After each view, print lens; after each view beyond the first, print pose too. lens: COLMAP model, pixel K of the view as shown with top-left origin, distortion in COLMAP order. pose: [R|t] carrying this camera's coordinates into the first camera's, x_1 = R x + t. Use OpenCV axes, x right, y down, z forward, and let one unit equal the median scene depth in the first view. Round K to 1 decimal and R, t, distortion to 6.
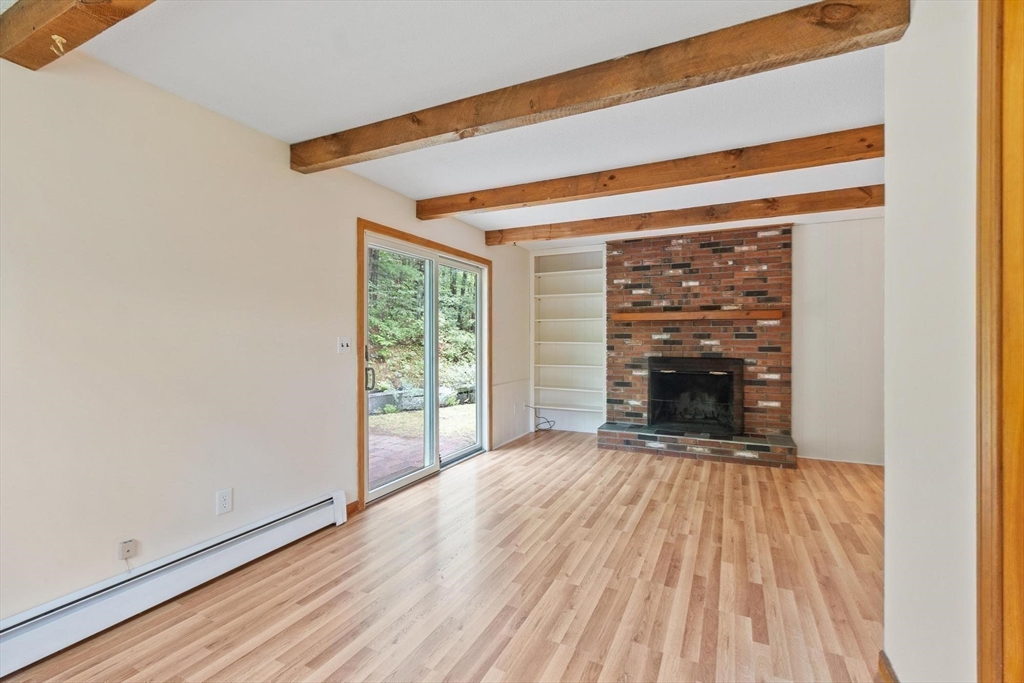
lens RADIAL K [[450.0, 0, 501.6], [0, 450.0, 350.5], [0, 0, 1]] dist [0.001038, 0.000222]
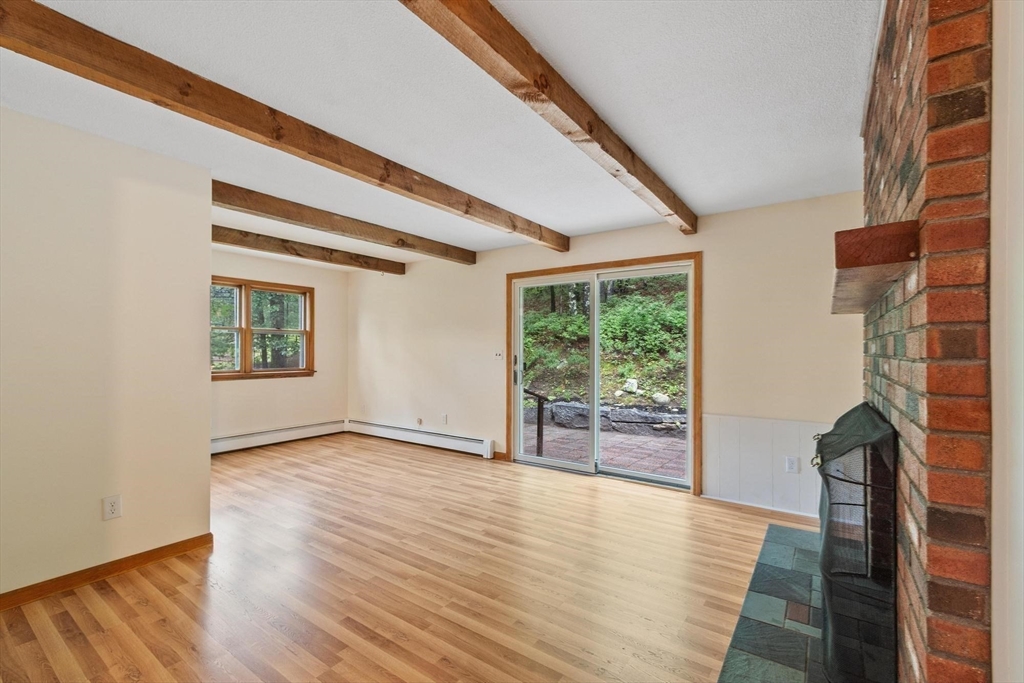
lens RADIAL K [[450.0, 0, 501.6], [0, 450.0, 350.5], [0, 0, 1]] dist [0.001038, 0.000222]
pose [[-0.152756, 0.005369, -0.988249, 1.259130], [-0.027980, 0.999561, 0.009756, -0.040906], [0.987868, 0.029142, -0.152539, 1.236550]]
